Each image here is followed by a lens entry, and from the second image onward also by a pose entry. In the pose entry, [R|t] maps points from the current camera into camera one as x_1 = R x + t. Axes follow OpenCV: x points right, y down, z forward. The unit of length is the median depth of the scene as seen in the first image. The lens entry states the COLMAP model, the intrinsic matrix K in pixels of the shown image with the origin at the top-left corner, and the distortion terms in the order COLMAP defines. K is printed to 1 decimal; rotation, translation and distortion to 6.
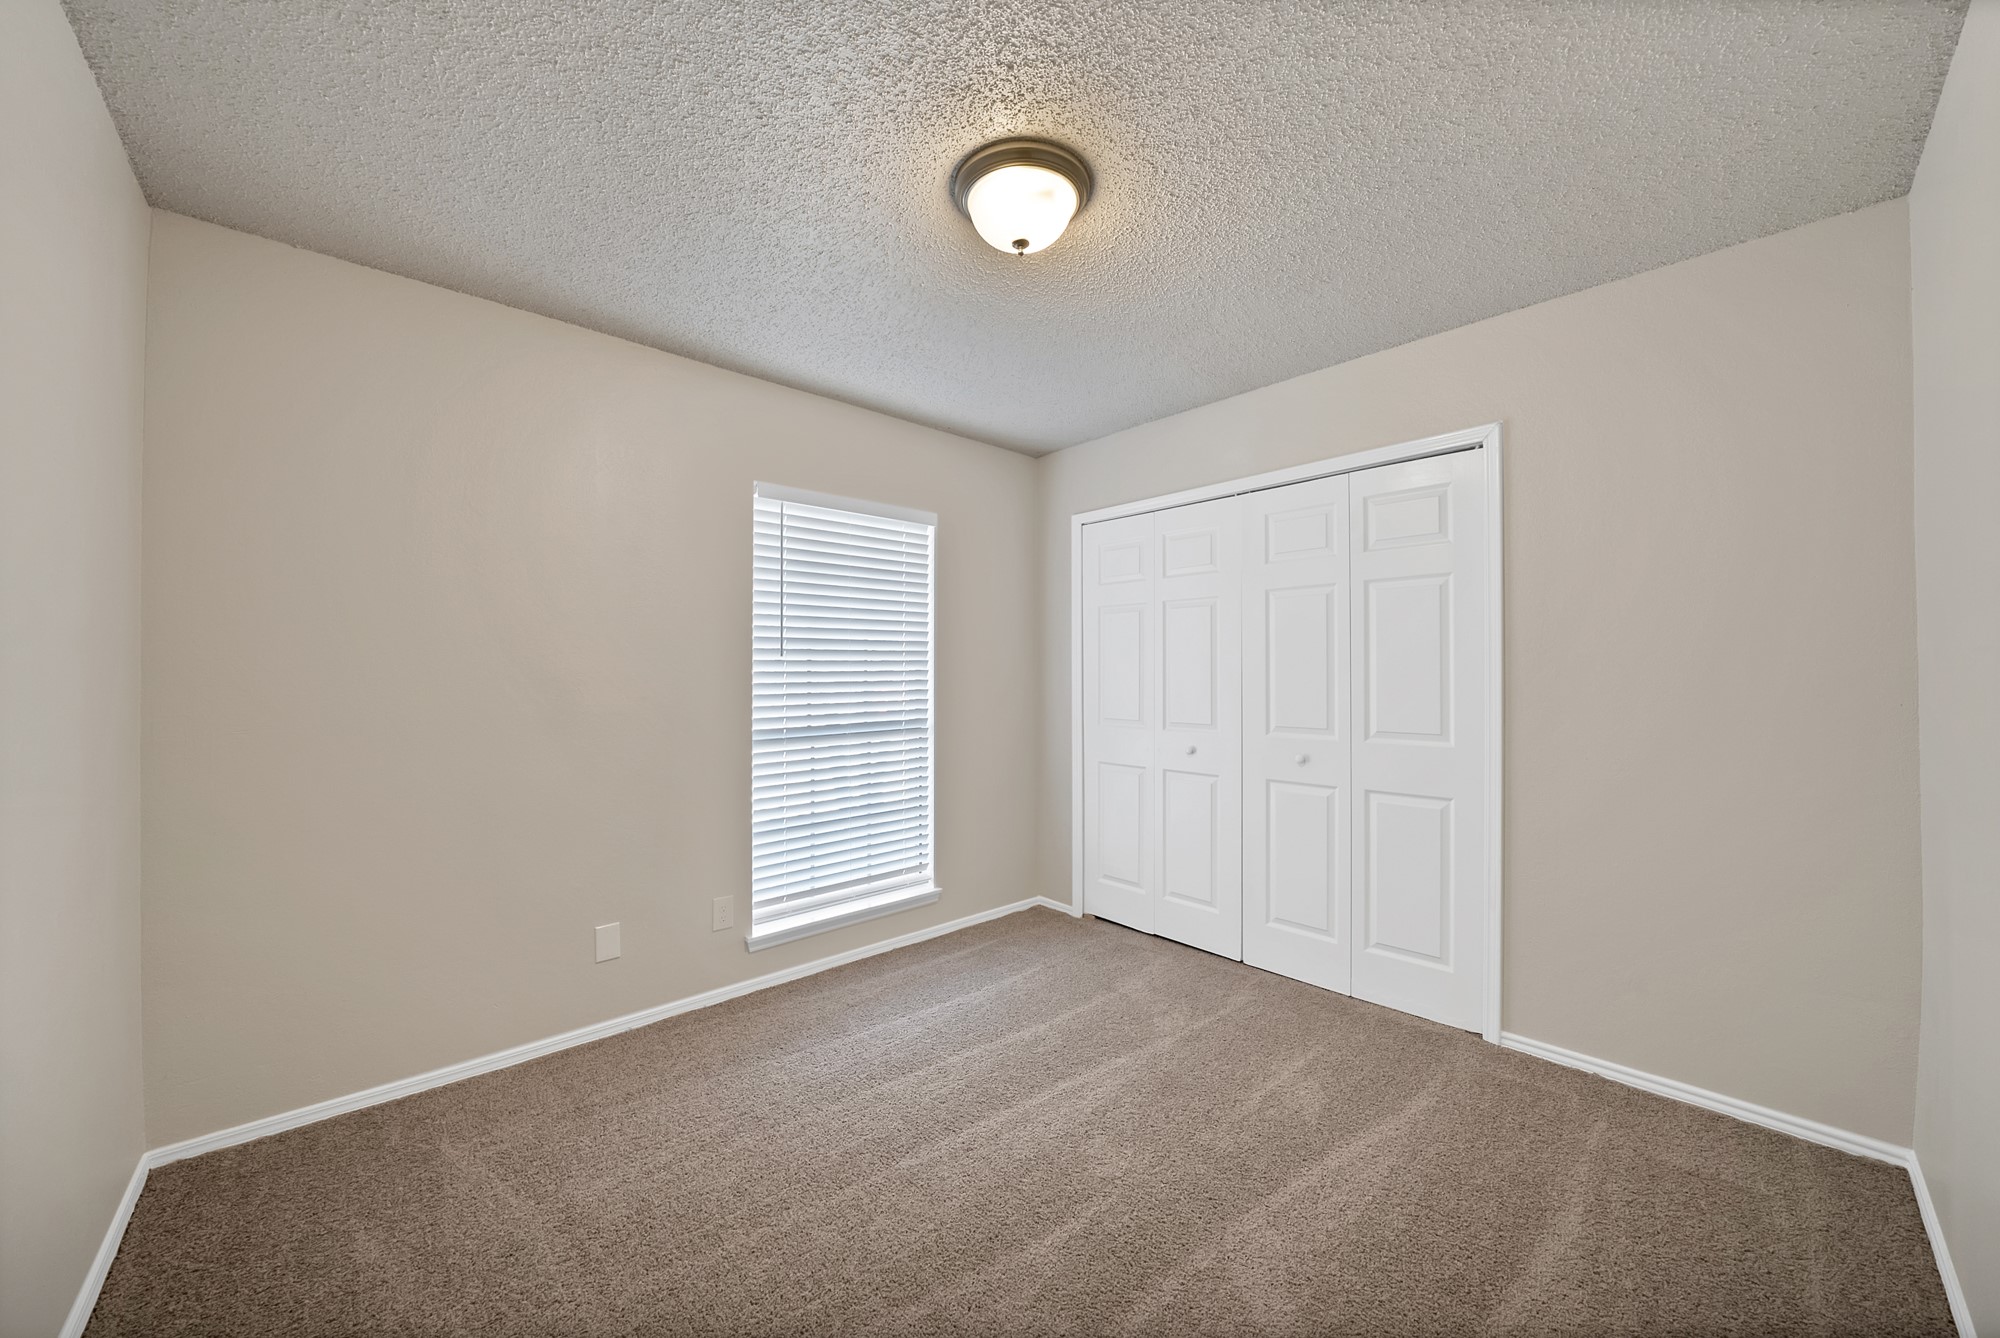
lens RADIAL K [[724.7, 0, 992.9], [0, 724.7, 665.4], [0, 0, 1]] dist [-0.022909, 0.001146]
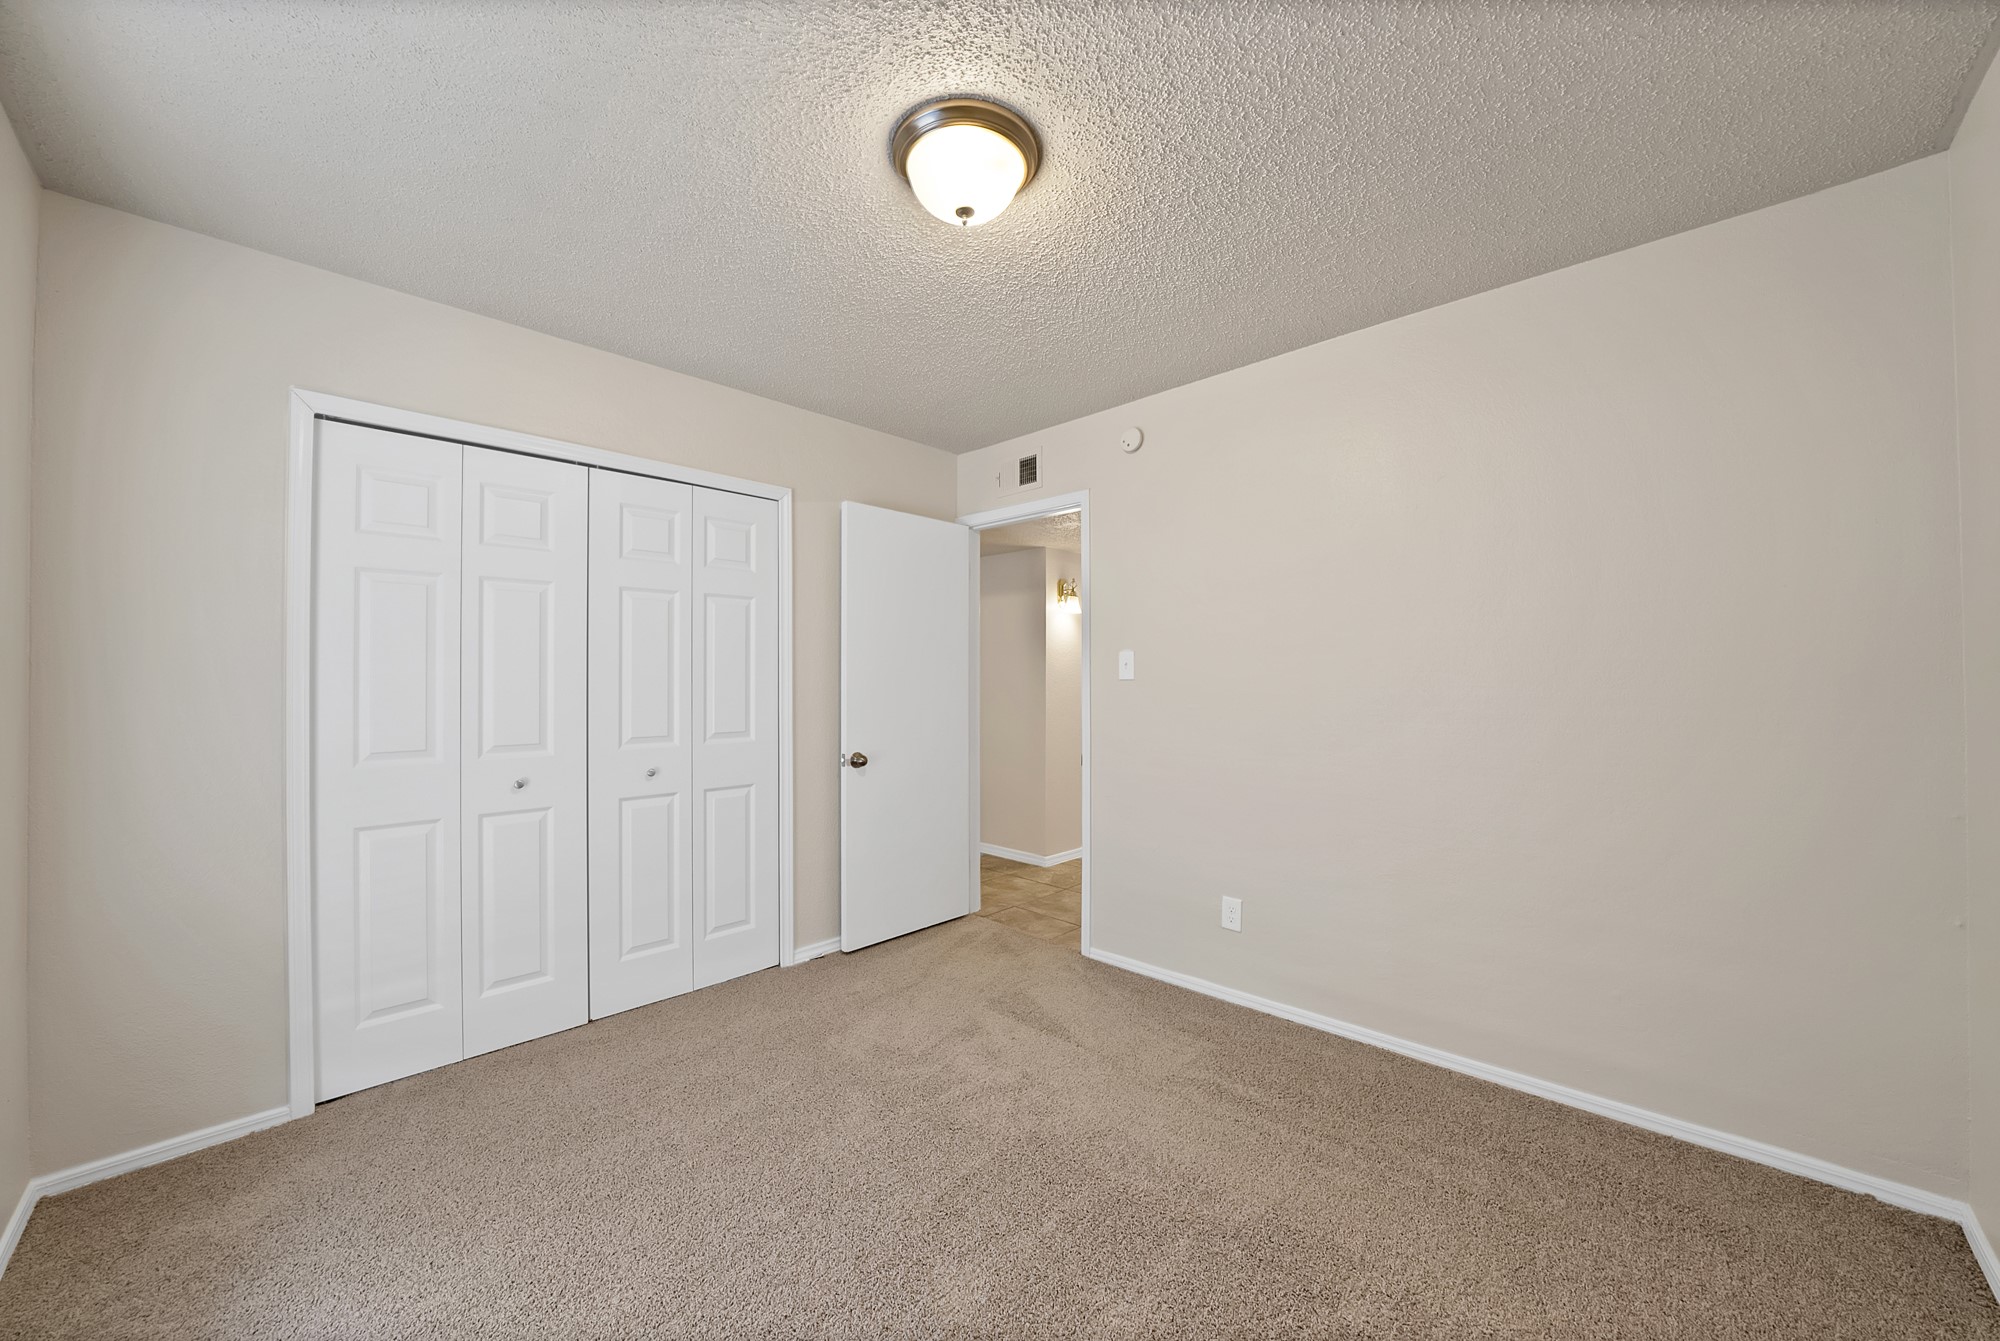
lens RADIAL K [[724.7, 0, 995.8], [0, 724.7, 671.0], [0, 0, 1]] dist [-0.022909, 0.001146]
pose [[-0.022262, 0.008928, 0.999712, -0.529169], [-0.002772, 0.999956, -0.008992, 0.005035], [-0.999748, -0.002972, -0.022236, 0.554016]]
